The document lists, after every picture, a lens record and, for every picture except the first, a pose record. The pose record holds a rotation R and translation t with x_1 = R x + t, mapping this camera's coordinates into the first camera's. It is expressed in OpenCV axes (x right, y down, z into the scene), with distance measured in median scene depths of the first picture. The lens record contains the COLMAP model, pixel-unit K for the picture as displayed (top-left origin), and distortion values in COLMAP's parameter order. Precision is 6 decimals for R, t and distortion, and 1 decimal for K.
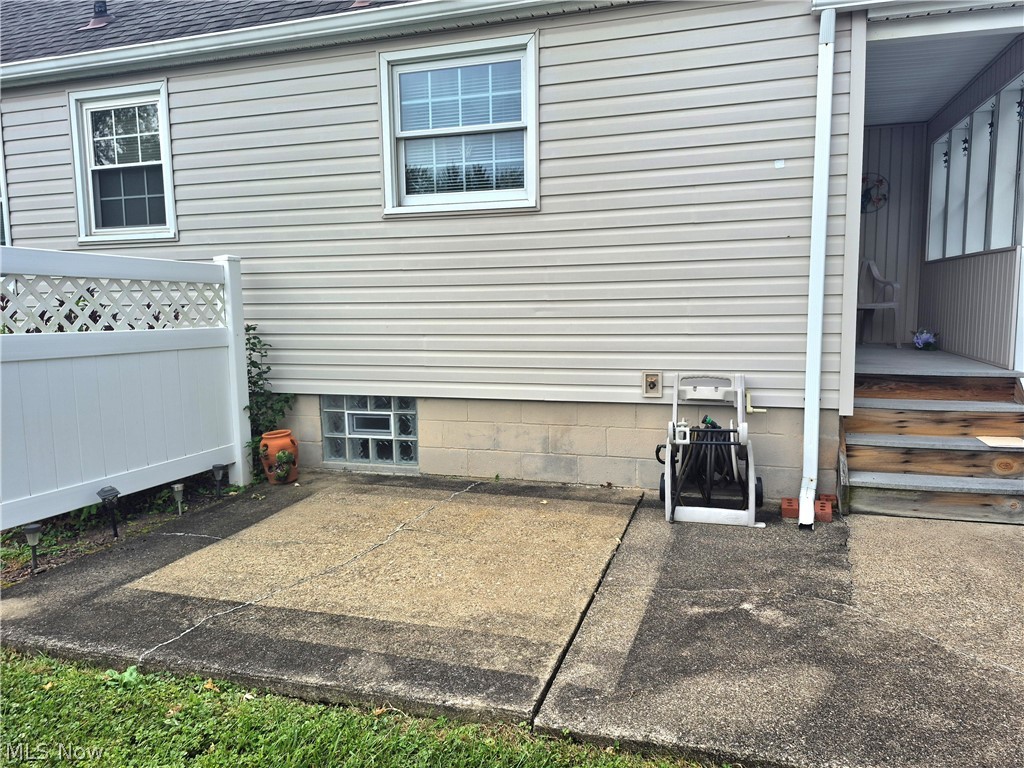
lens RADIAL K [[695.1, 0, 512.0], [0, 695.1, 384.0], [0, 0, 1]] dist [0.012012, 0.001055]
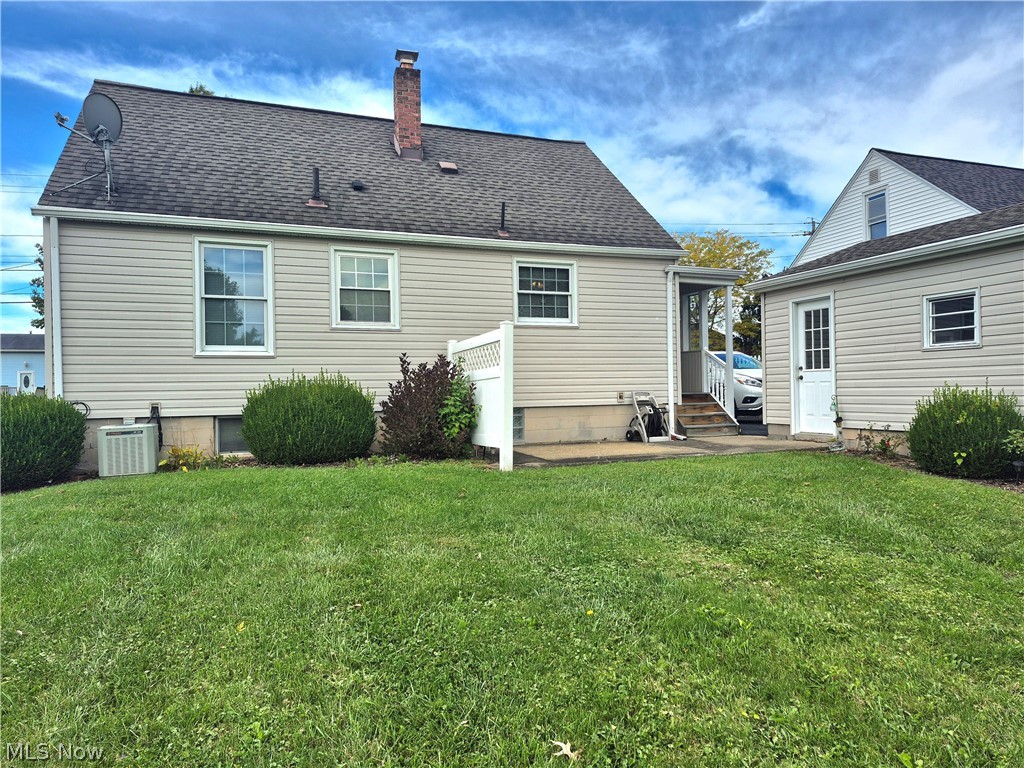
lens RADIAL K [[704.8, 0, 522.9], [0, 704.8, 389.9], [0, 0, 1]] dist [0.115392, -0.150720]
pose [[0.781063, -0.000940, 0.624451, -2.324902], [0.078301, 0.992254, -0.096445, 0.269191], [-0.619523, 0.124225, 0.775086, -1.100630]]
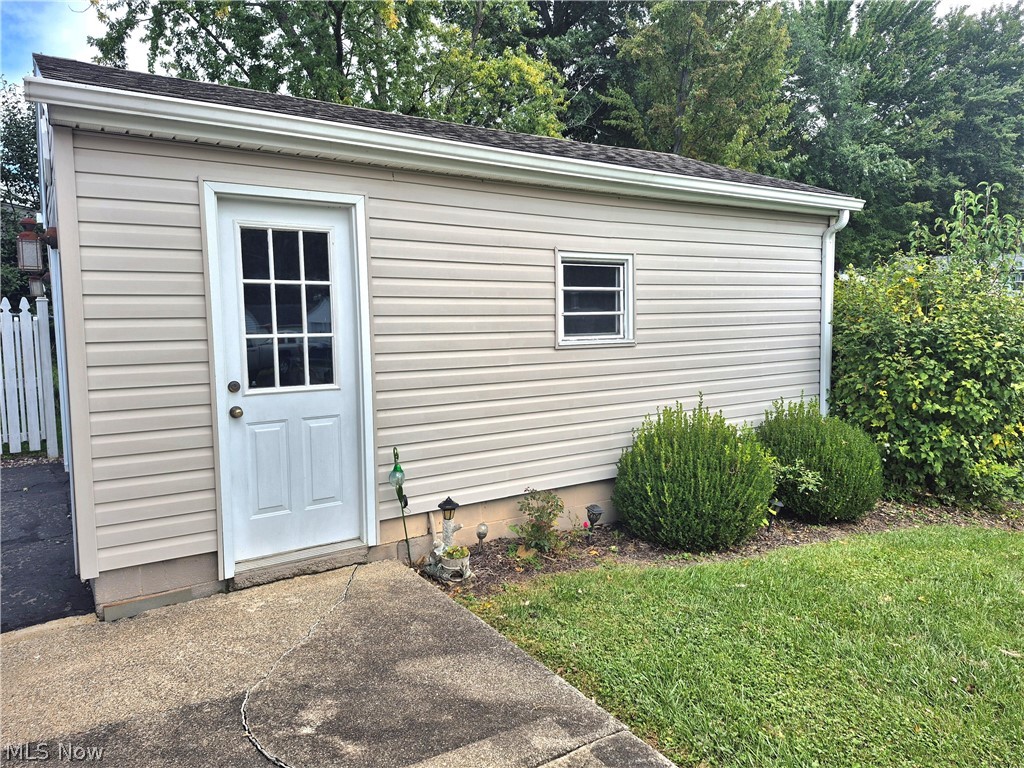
lens RADIAL K [[704.8, 0, 522.9], [0, 704.8, 389.9], [0, 0, 1]] dist [0.115392, -0.150720]
pose [[-0.792999, -0.031697, 0.608398, -0.358604], [0.095498, 0.979833, 0.175523, -0.200908], [-0.601692, 0.197290, -0.773979, 1.264491]]
